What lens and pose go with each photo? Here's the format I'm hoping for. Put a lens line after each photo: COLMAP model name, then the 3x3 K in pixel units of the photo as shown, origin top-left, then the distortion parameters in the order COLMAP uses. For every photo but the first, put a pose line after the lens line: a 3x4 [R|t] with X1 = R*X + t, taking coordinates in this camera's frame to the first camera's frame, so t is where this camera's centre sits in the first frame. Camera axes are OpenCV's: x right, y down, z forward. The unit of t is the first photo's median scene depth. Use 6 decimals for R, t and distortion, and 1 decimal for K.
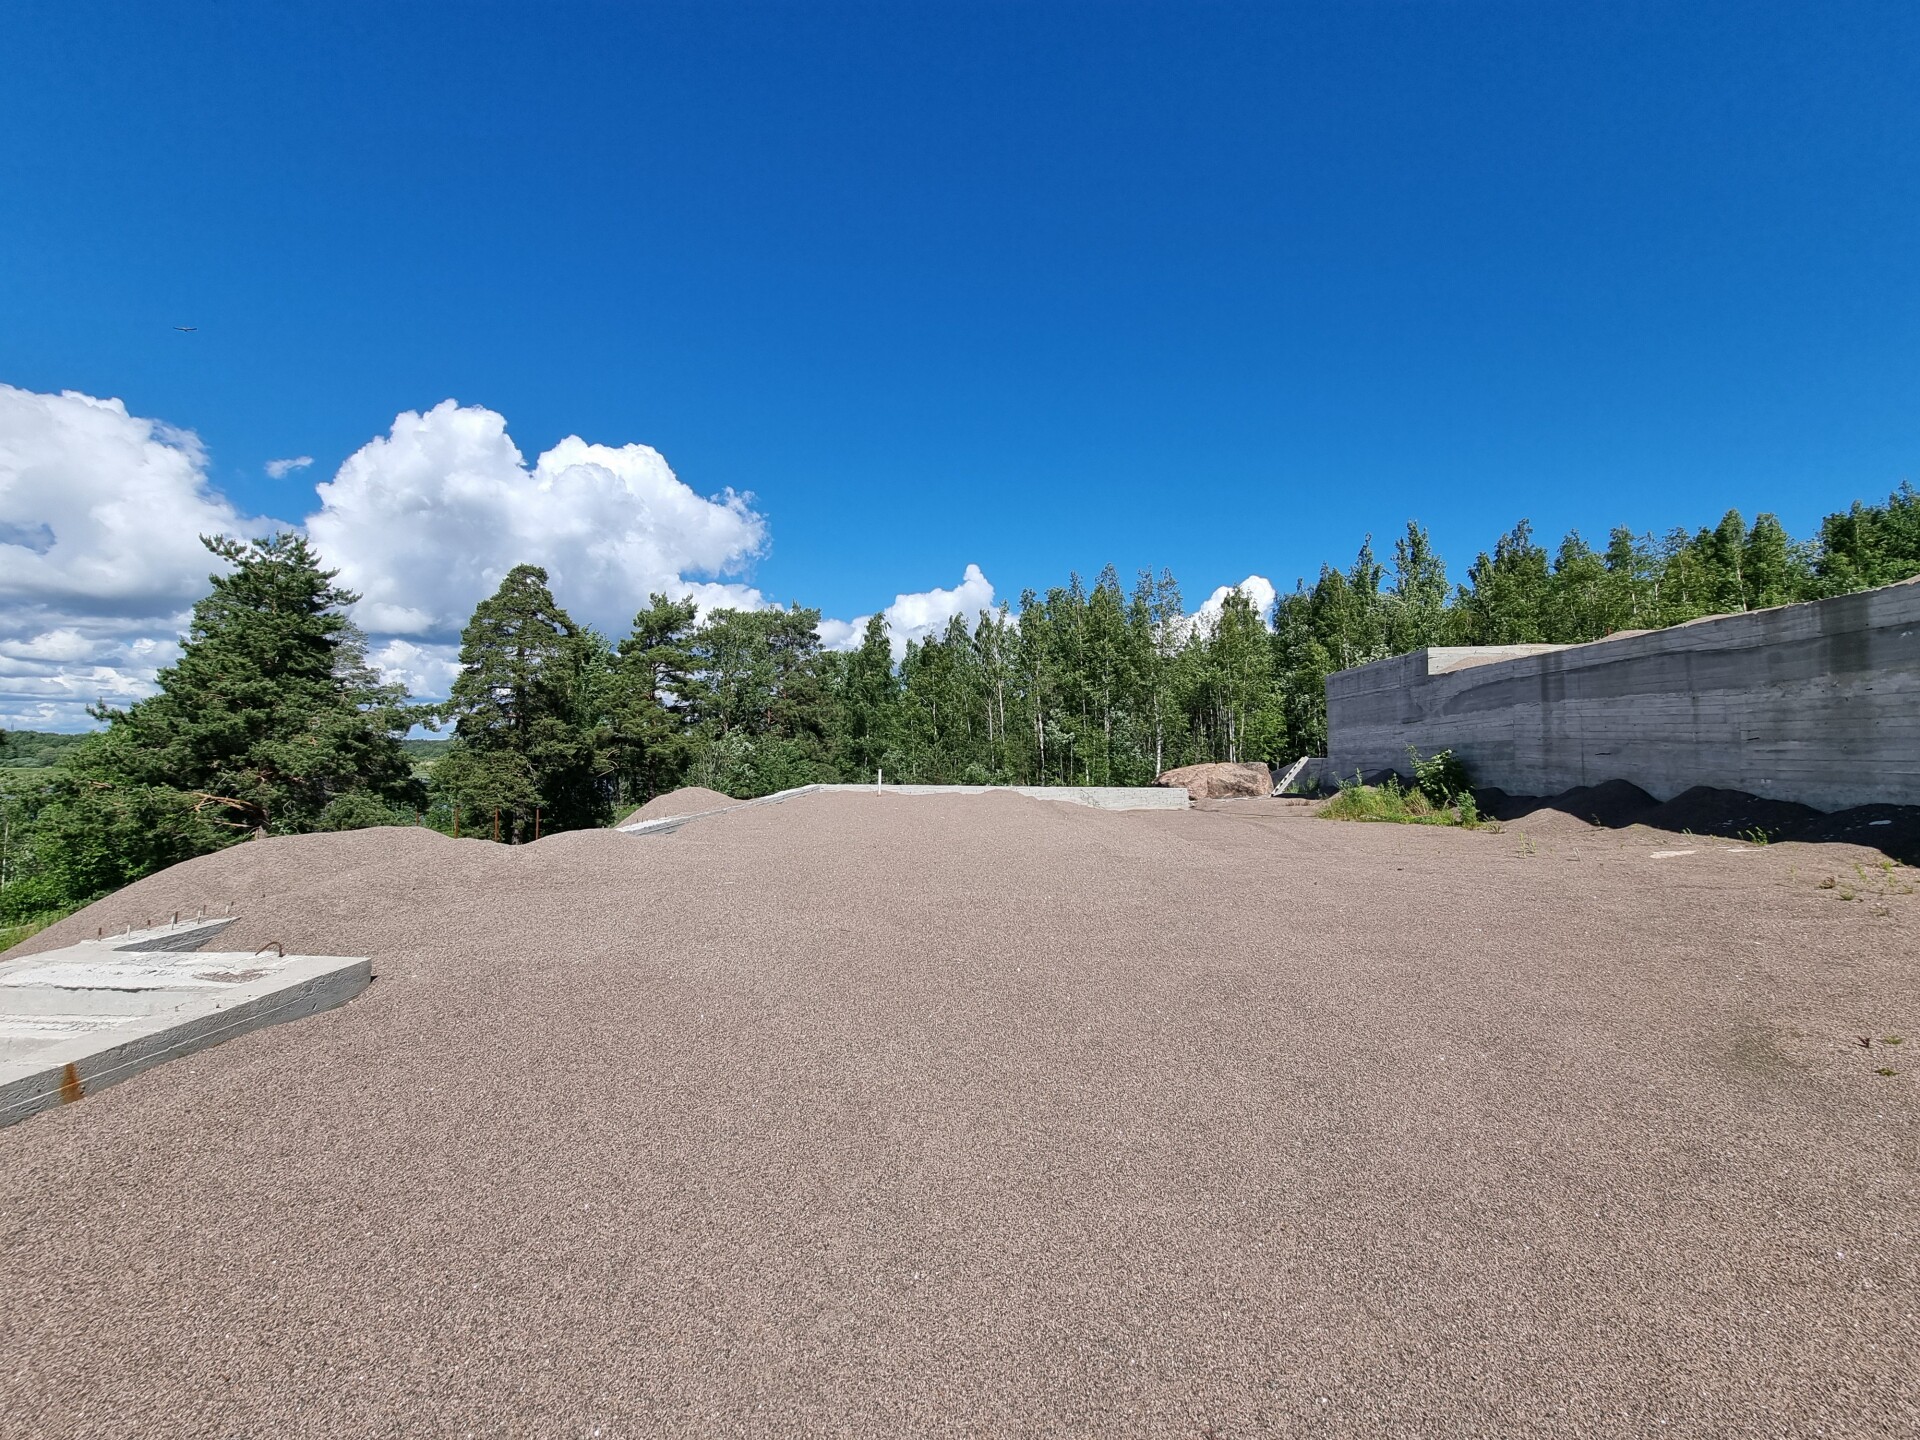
lens RADIAL K [[787.1, 0, 960.9], [0, 787.1, 715.1], [0, 0, 1]] dist [-0.003699, -0.000777]
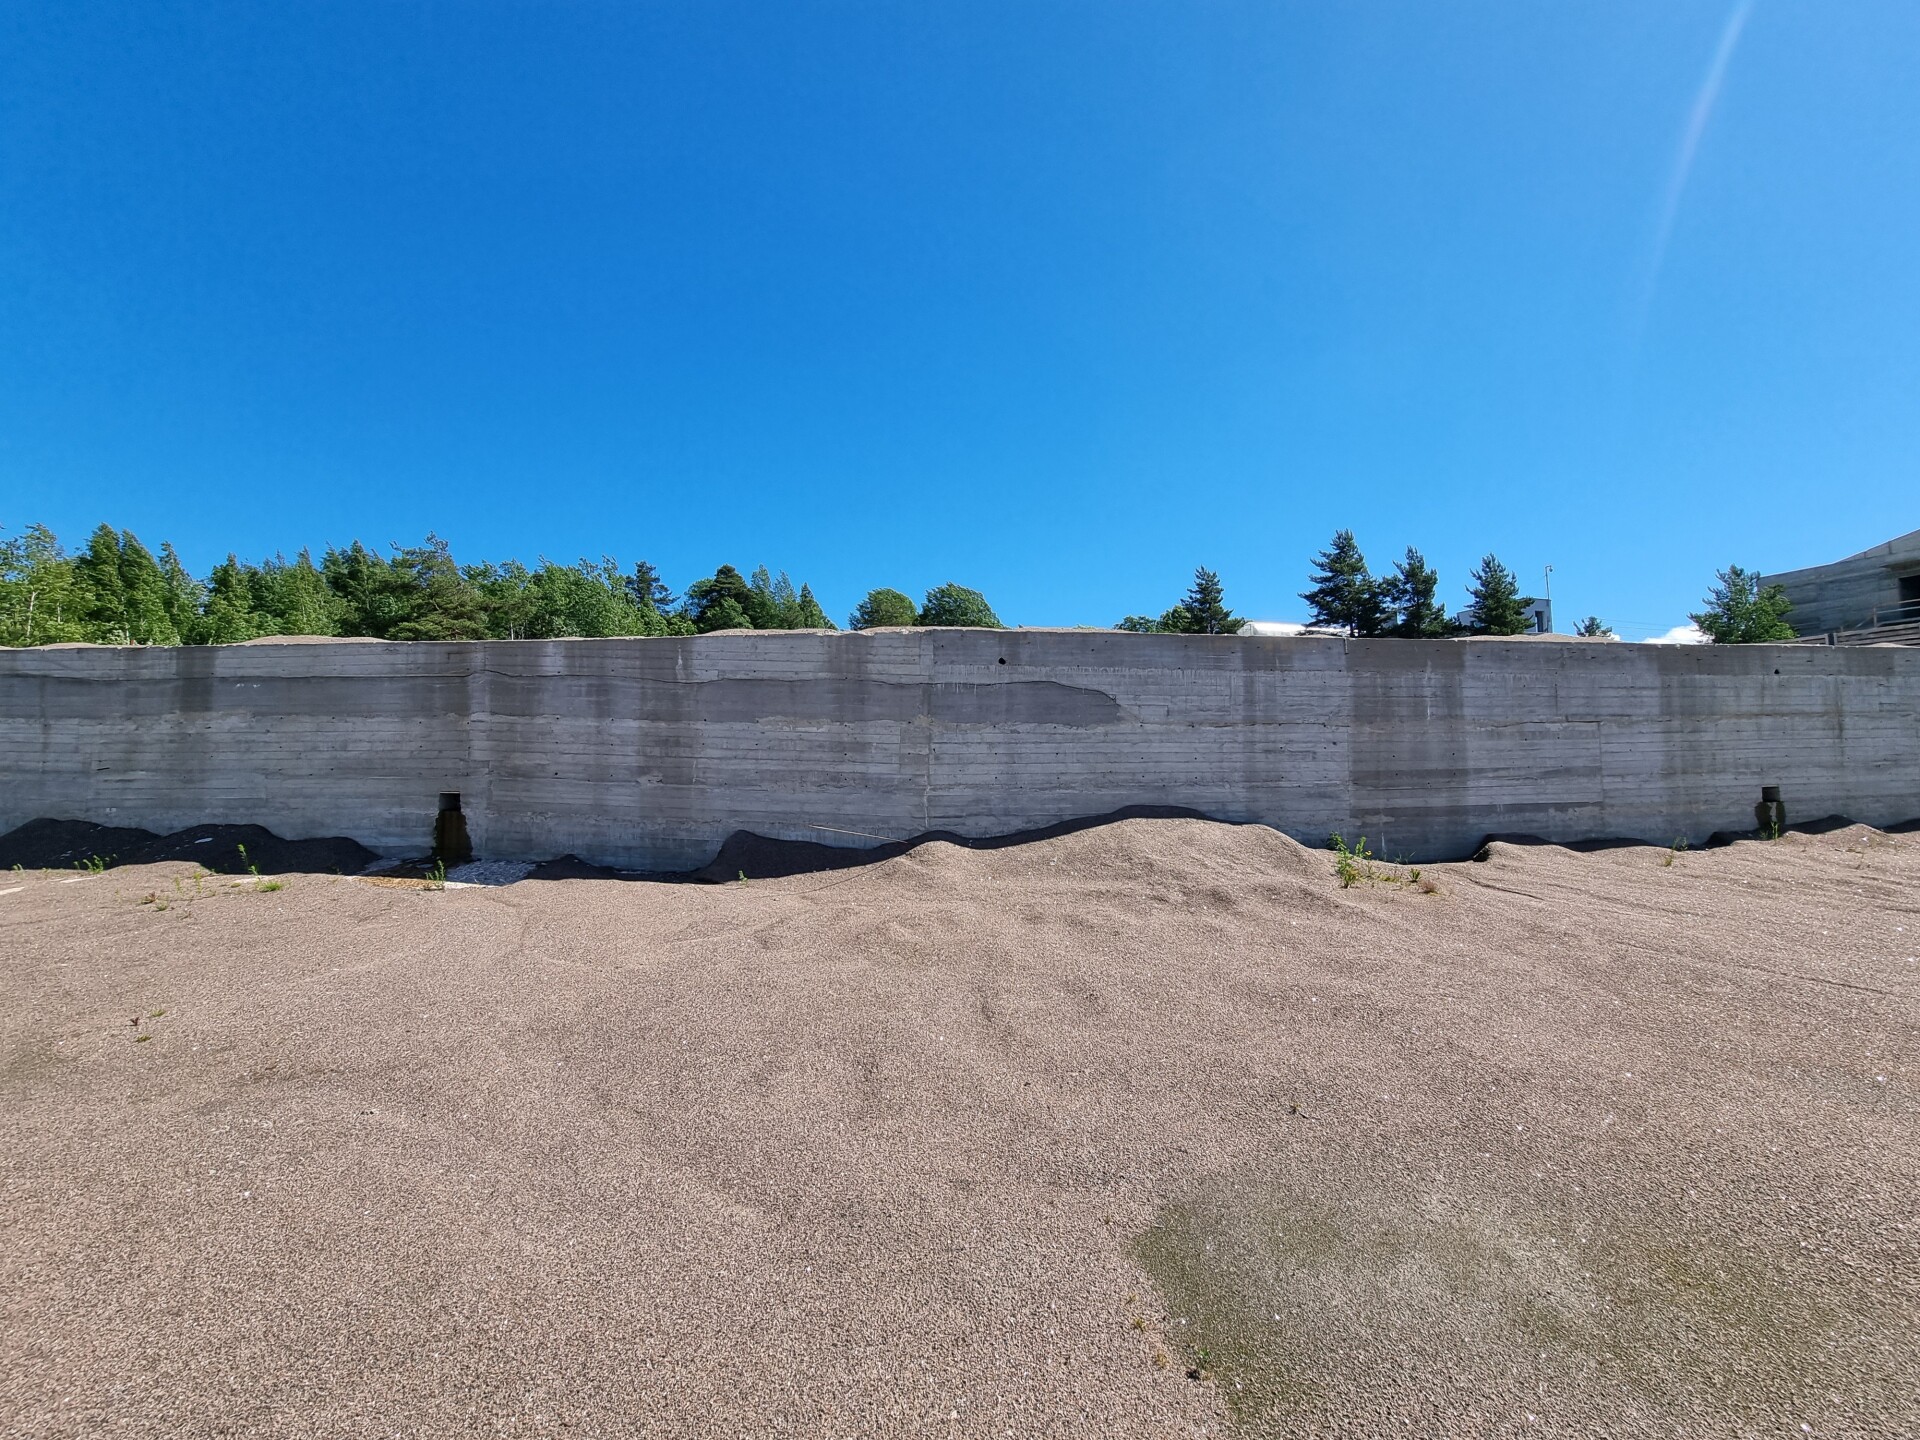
lens RADIAL K [[787.1, 0, 960.9], [0, 787.1, 715.1], [0, 0, 1]] dist [-0.003699, -0.000777]
pose [[-0.033343, 0.070880, 0.996927, -0.055813], [-0.036640, 0.996725, -0.072091, -0.007670], [-0.998772, -0.038931, -0.030637, -0.092441]]
